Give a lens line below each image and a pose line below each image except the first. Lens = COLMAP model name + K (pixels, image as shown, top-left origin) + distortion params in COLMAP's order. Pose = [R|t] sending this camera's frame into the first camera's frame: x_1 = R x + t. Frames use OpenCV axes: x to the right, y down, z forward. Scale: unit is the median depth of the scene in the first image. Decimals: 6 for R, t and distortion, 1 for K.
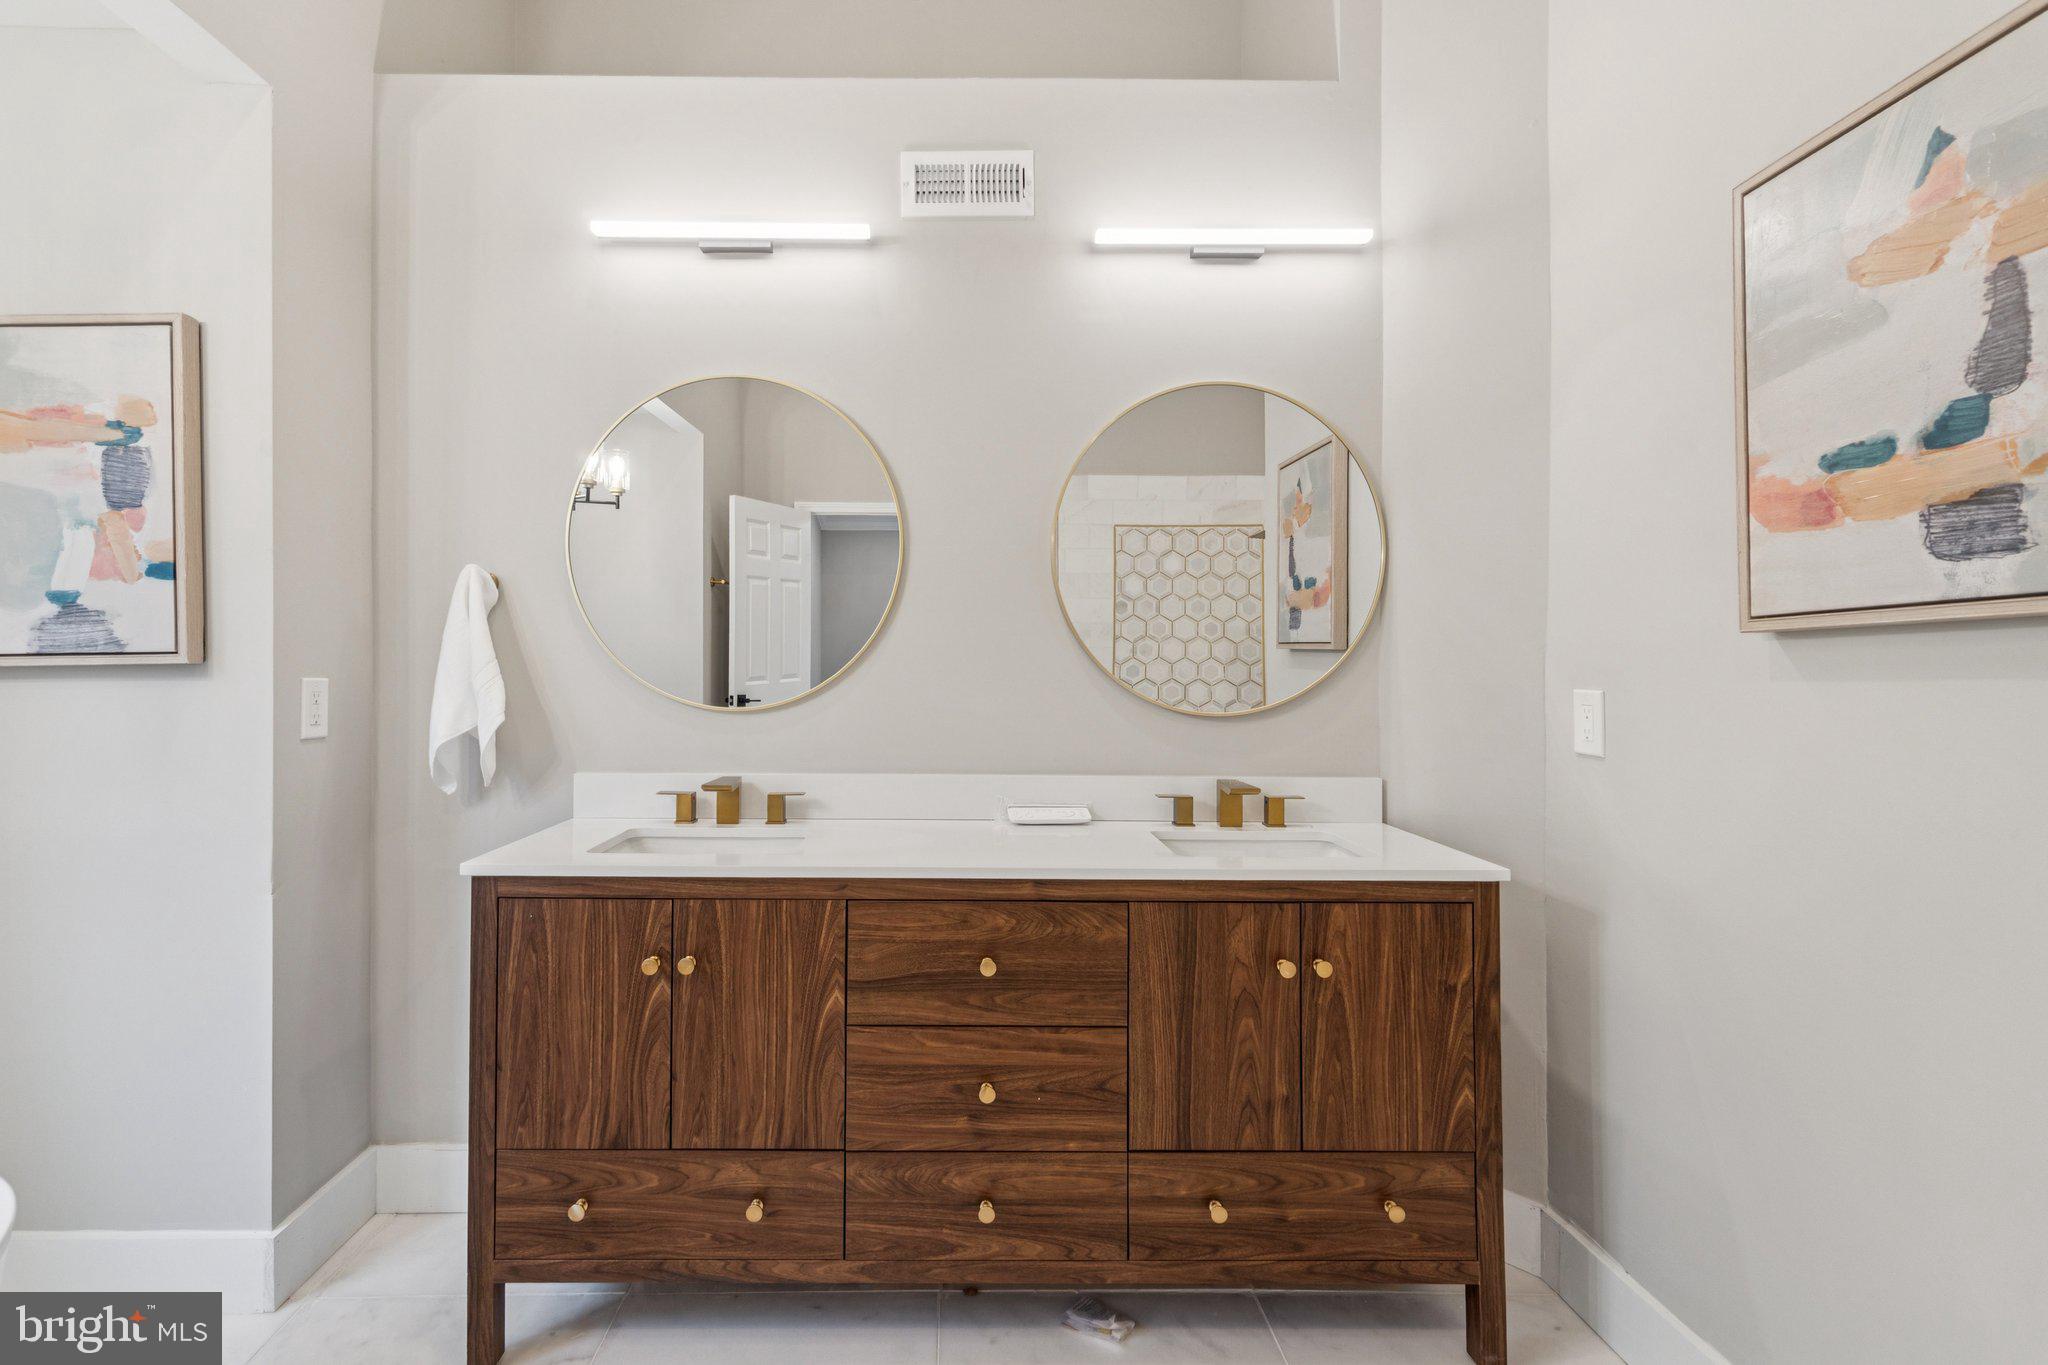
lens RADIAL K [[912.6, 0, 976.0], [0, 912.6, 657.6], [0, 0, 1]] dist [0.008447, 0.000055]
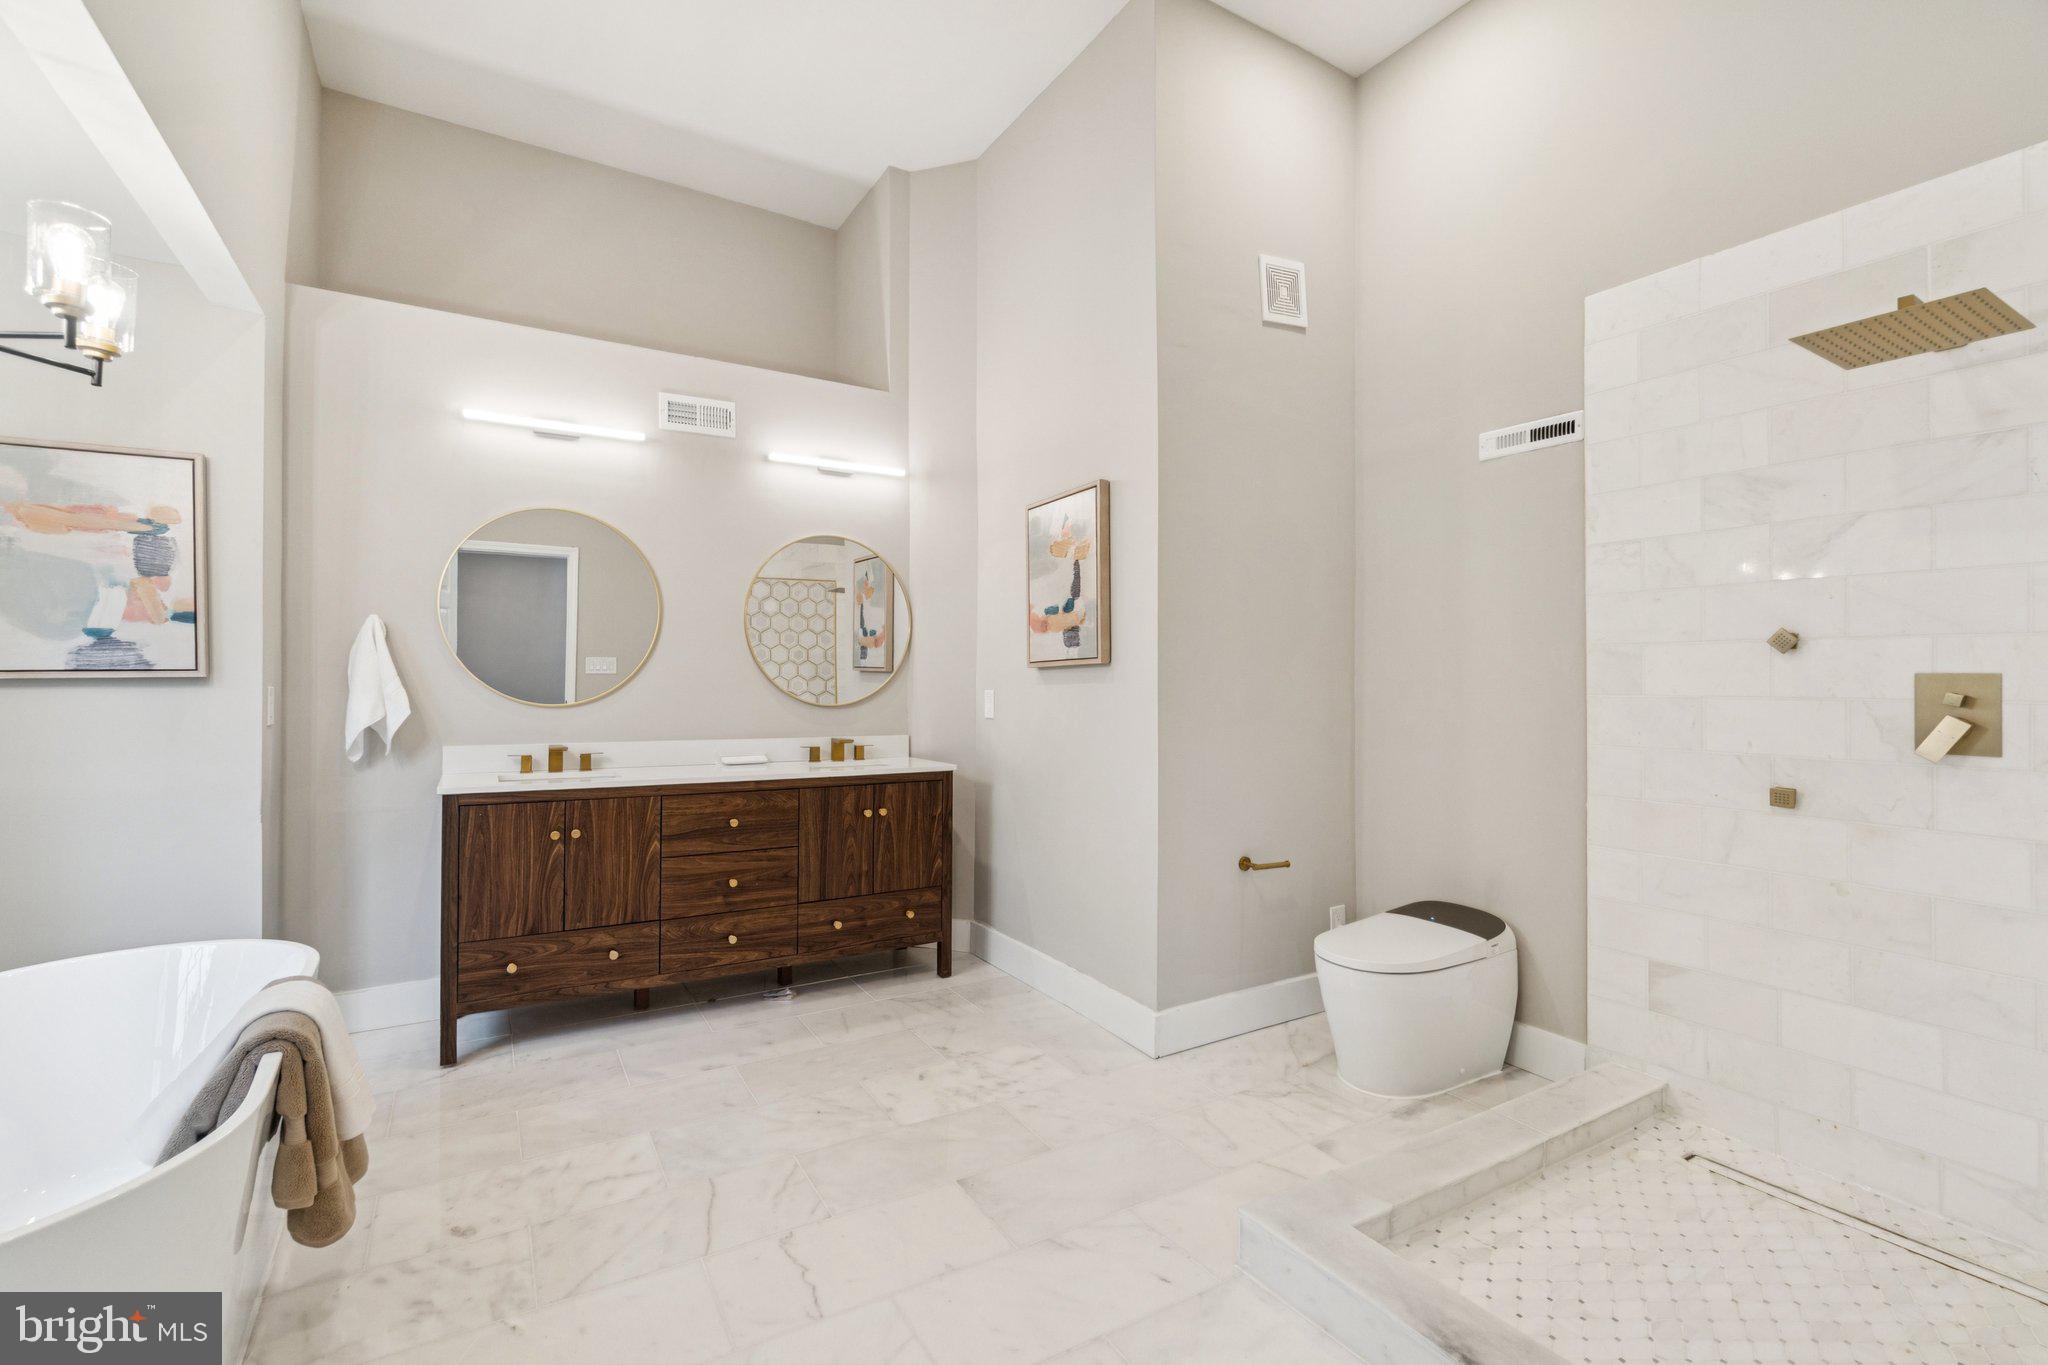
lens RADIAL K [[882.9, 0, 999.0], [0, 882.9, 675.3], [0, 0, 1]] dist [-0.000991, -0.000098]
pose [[0.872301, 0.004979, 0.488944, -0.412296], [-0.005485, 0.999985, -0.000398, -0.003100], [-0.488939, -0.002335, 0.872315, -0.981364]]
